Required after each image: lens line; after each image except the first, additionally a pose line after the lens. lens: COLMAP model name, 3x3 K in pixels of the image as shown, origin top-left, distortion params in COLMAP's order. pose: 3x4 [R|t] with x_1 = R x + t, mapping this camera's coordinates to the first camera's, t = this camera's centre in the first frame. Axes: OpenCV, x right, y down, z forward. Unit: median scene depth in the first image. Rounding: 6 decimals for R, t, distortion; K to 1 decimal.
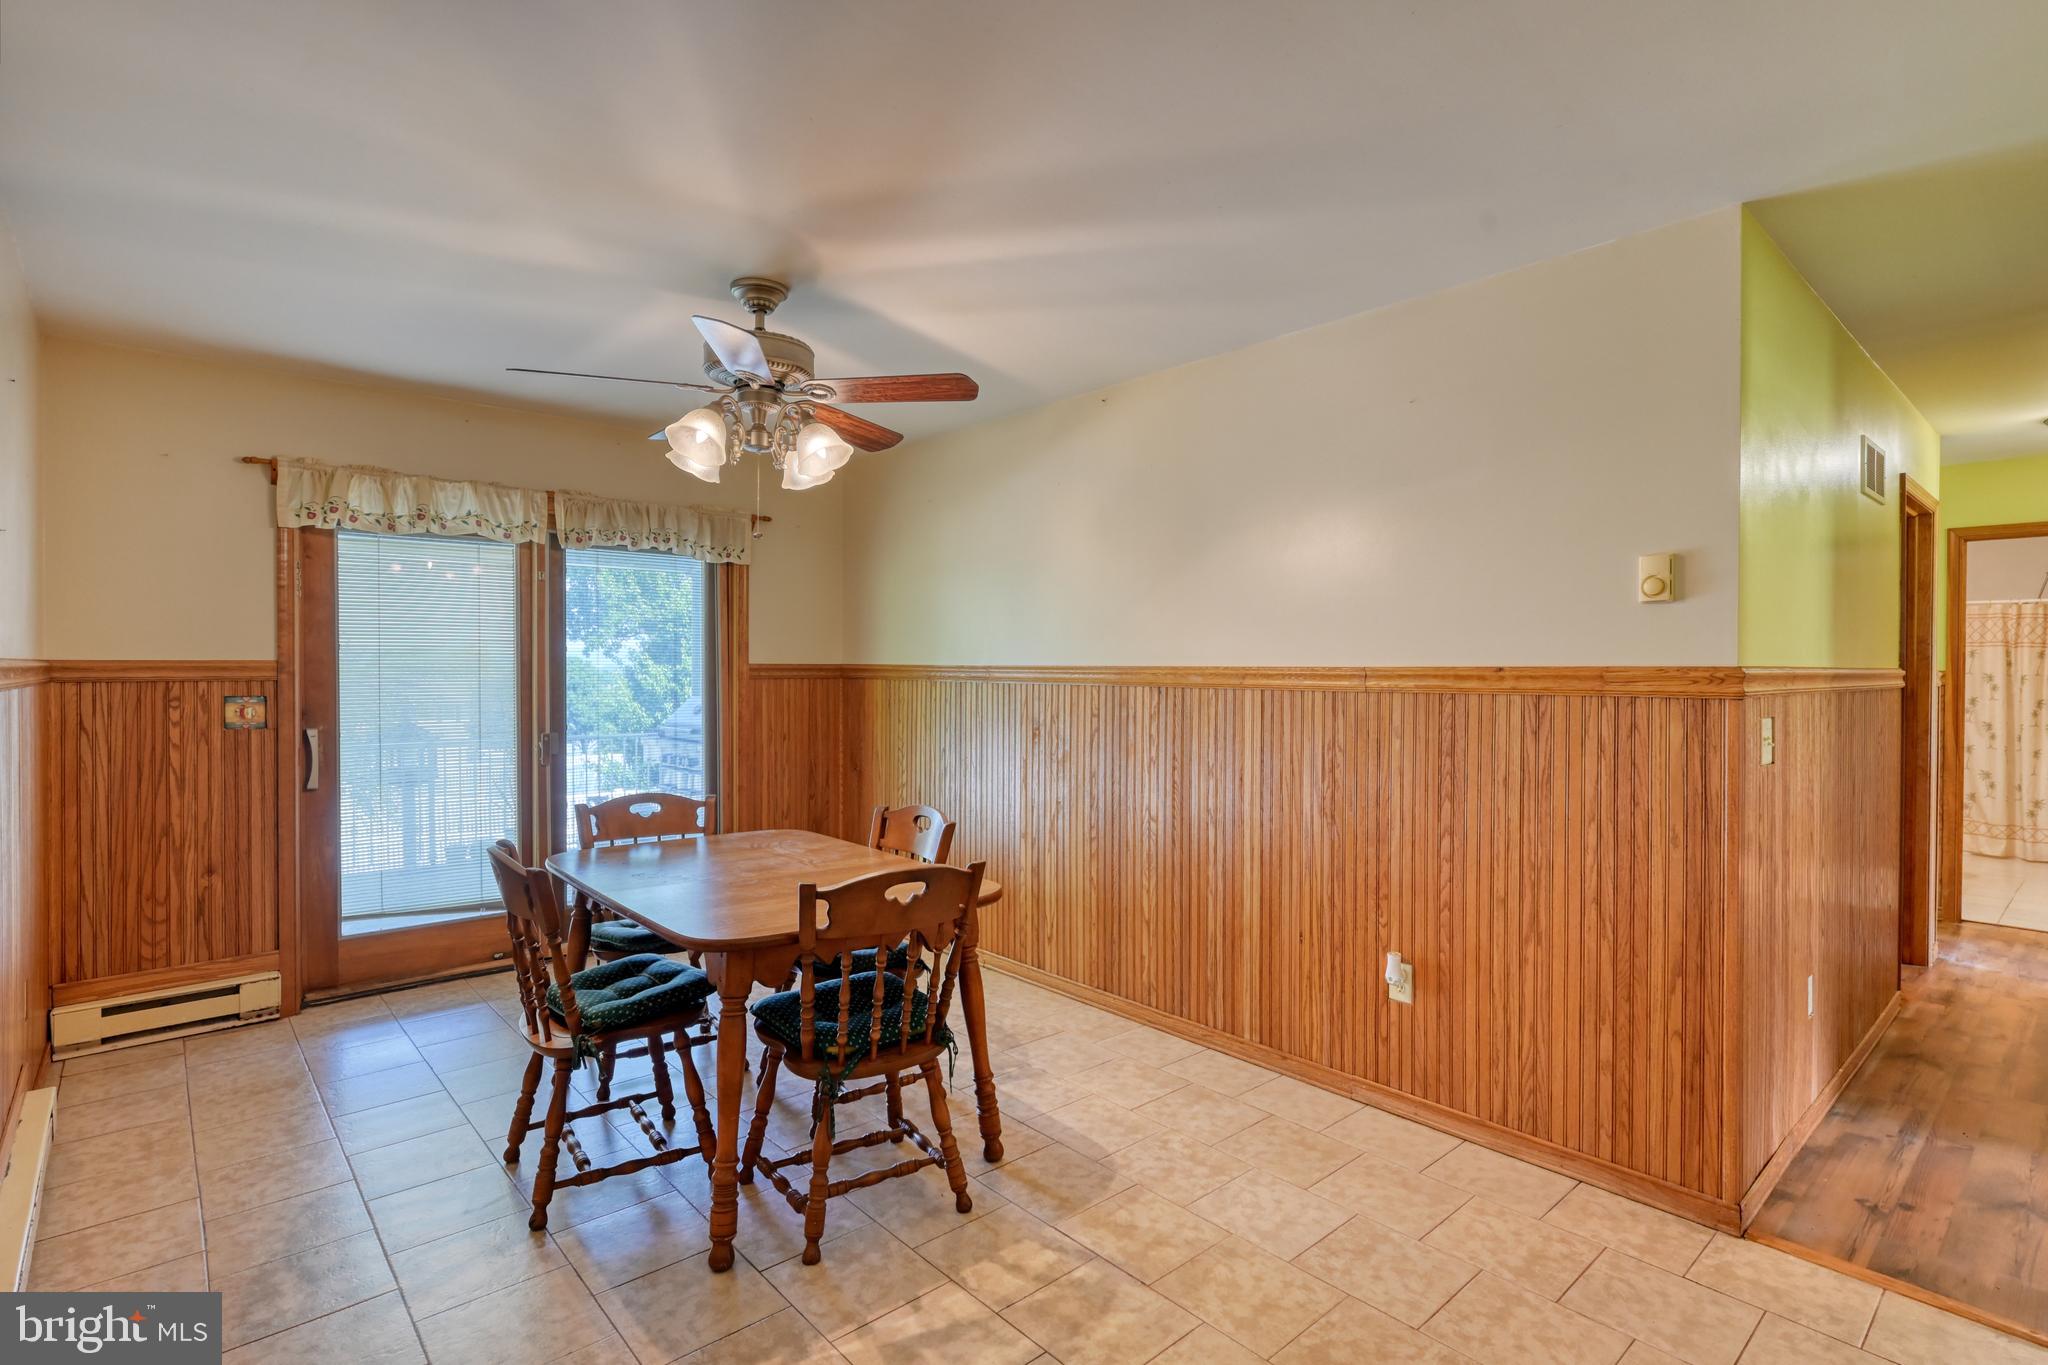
lens RADIAL K [[995.2, 0, 1025.4], [0, 995.2, 682.8], [0, 0, 1]] dist [-0.000766, -0.000188]
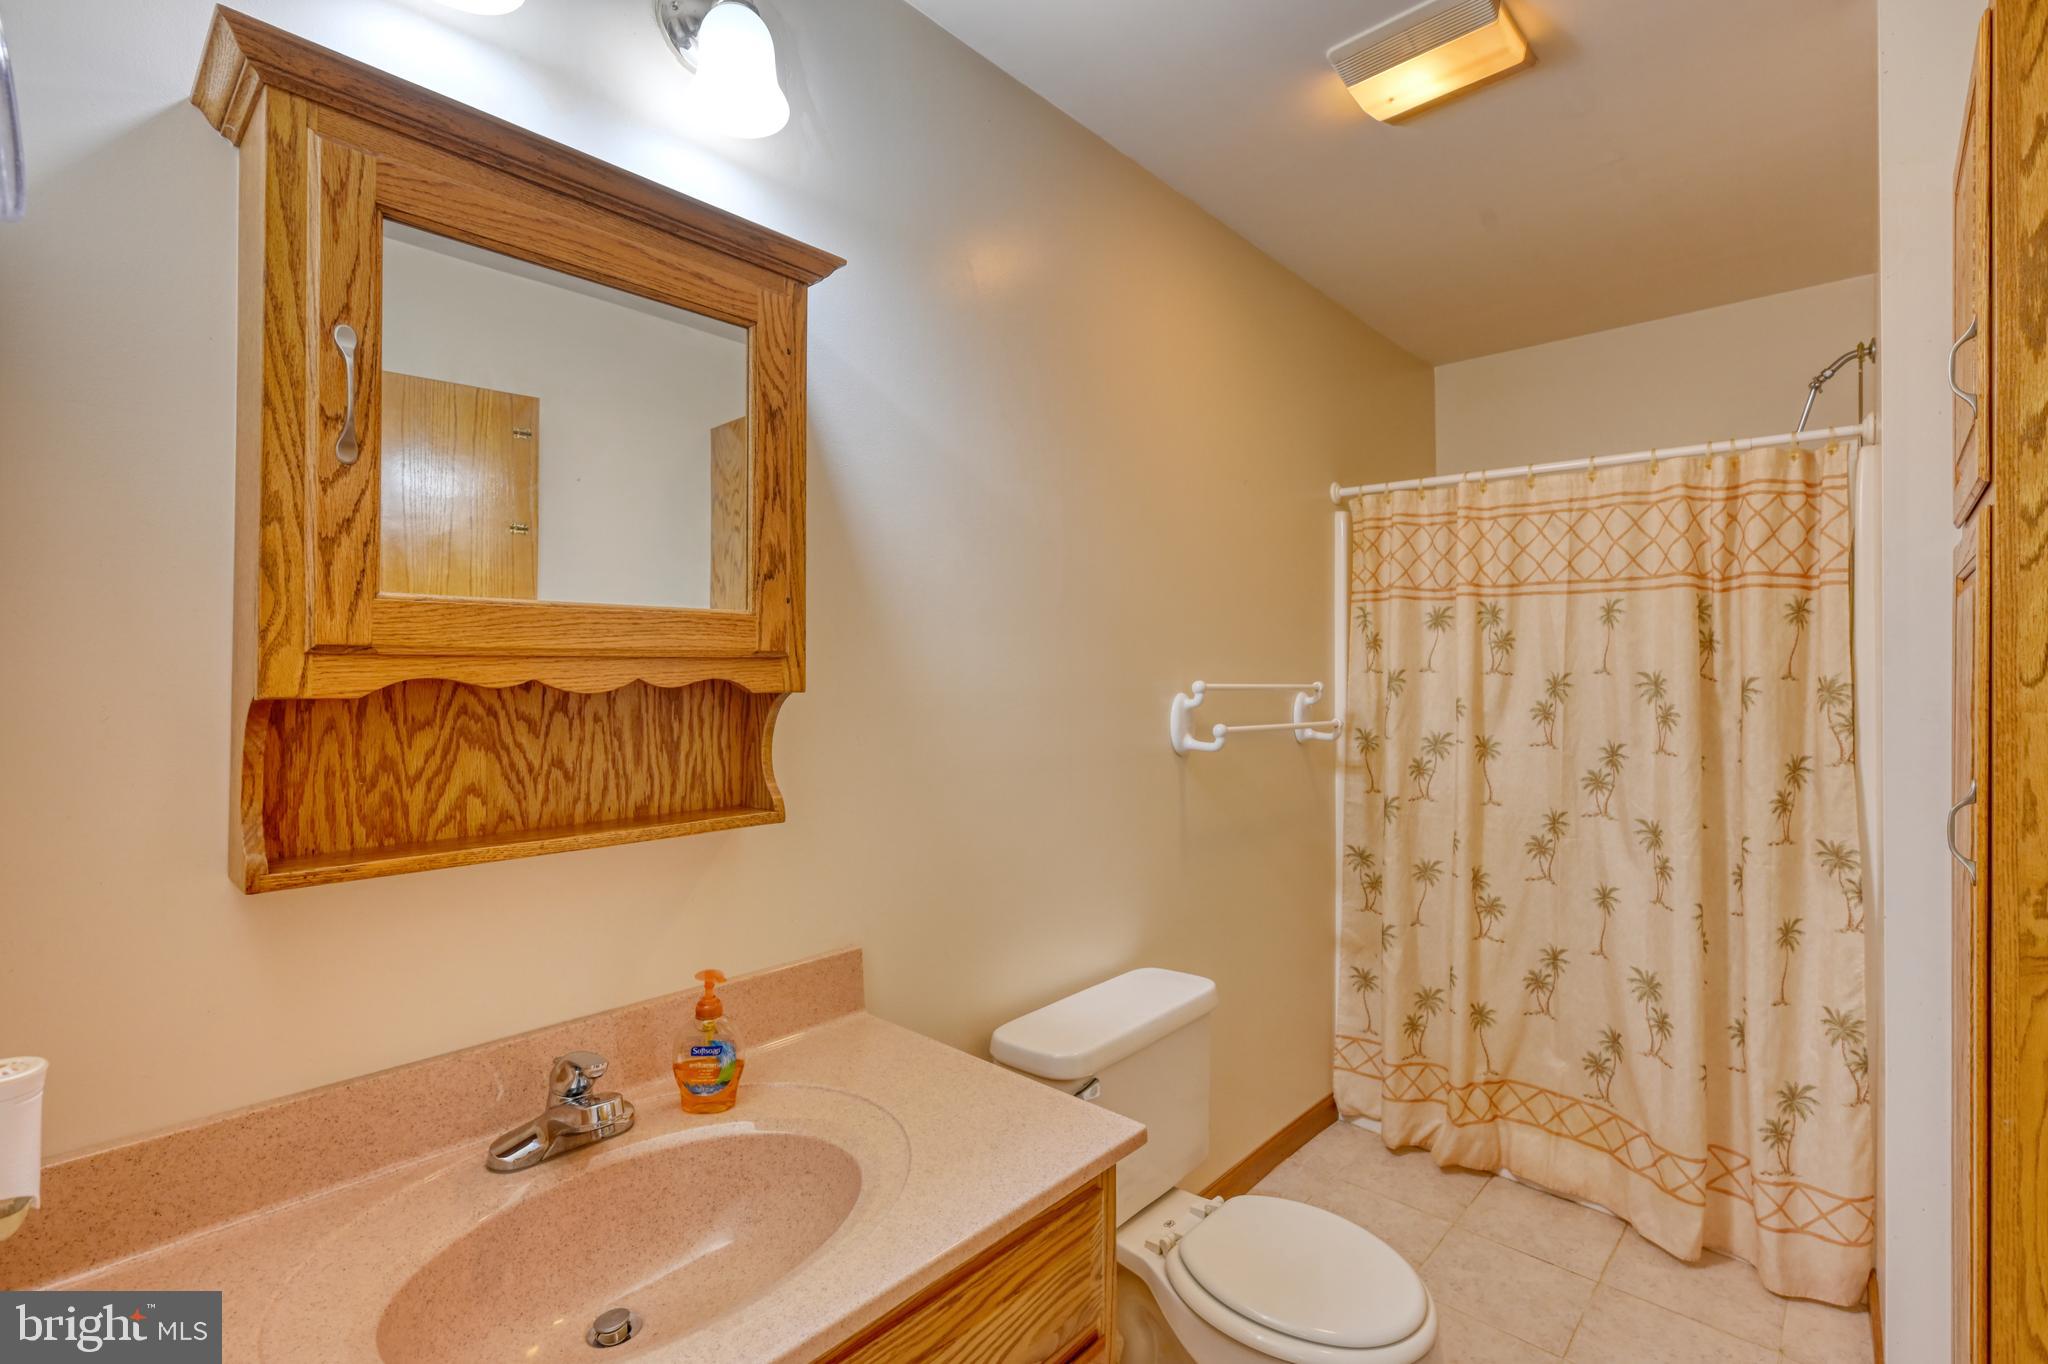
lens RADIAL K [[919.9, 0, 1021.7], [0, 919.9, 672.9], [0, 0, 1]] dist [-0.002333, 0.000408]
pose [[0.994342, -0.001522, 0.106211, 0.737674], [0.002835, 0.999921, -0.012216, -0.006126], [-0.106184, 0.012448, 0.994269, 0.728508]]
